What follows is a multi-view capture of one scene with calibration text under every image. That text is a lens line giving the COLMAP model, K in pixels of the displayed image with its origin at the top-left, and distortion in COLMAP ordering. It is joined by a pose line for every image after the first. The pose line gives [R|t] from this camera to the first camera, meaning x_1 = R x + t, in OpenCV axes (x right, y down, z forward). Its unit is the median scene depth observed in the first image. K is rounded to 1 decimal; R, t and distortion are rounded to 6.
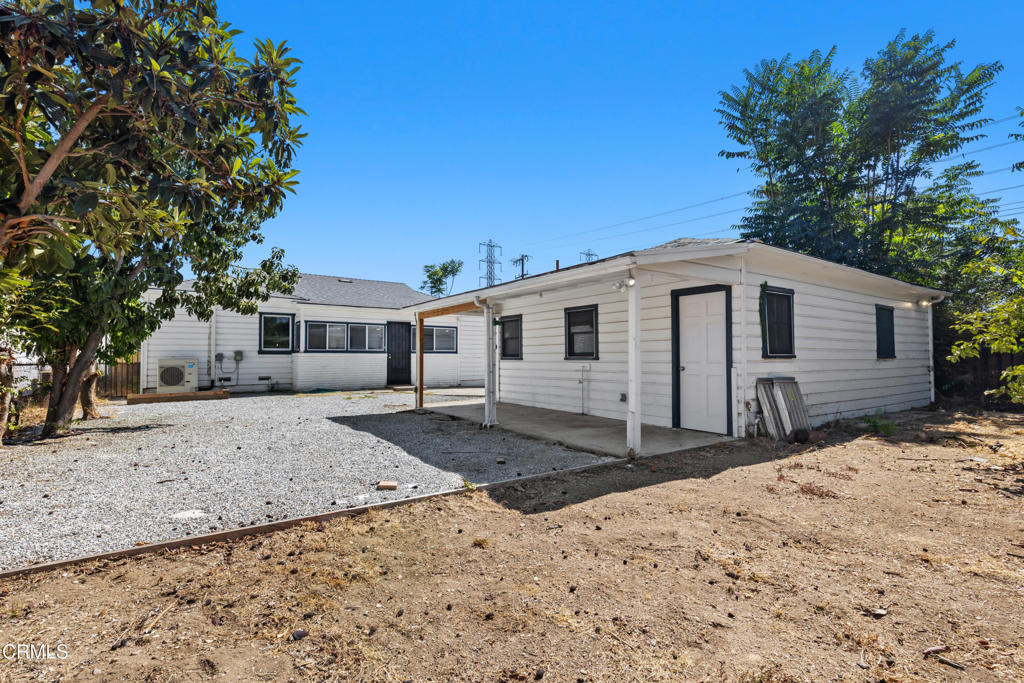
lens RADIAL K [[467.7, 0, 512.0], [0, 467.7, 341.5], [0, 0, 1]] dist [-0.000363, 0.000998]
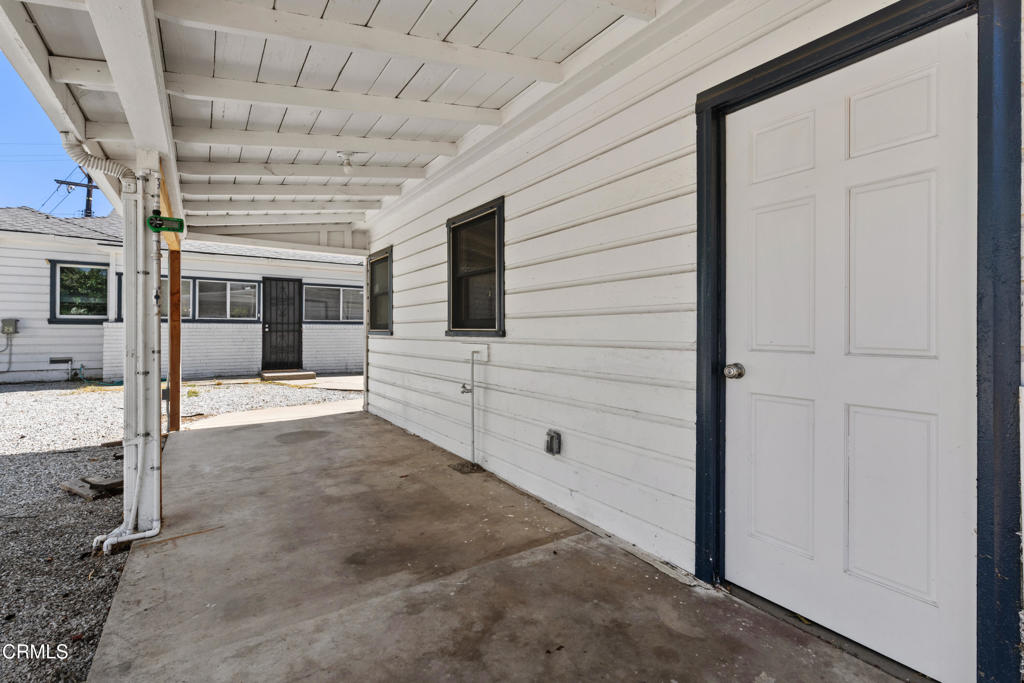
lens RADIAL K [[458.9, 0, 518.2], [0, 458.9, 329.4], [0, 0, 1]] dist [-0.000707, -0.000629]
pose [[0.999983, 0.004433, -0.003696, 0.181561], [-0.004319, 0.999535, 0.030197, 0.019476], [0.003828, -0.030181, 0.999537, 0.560294]]
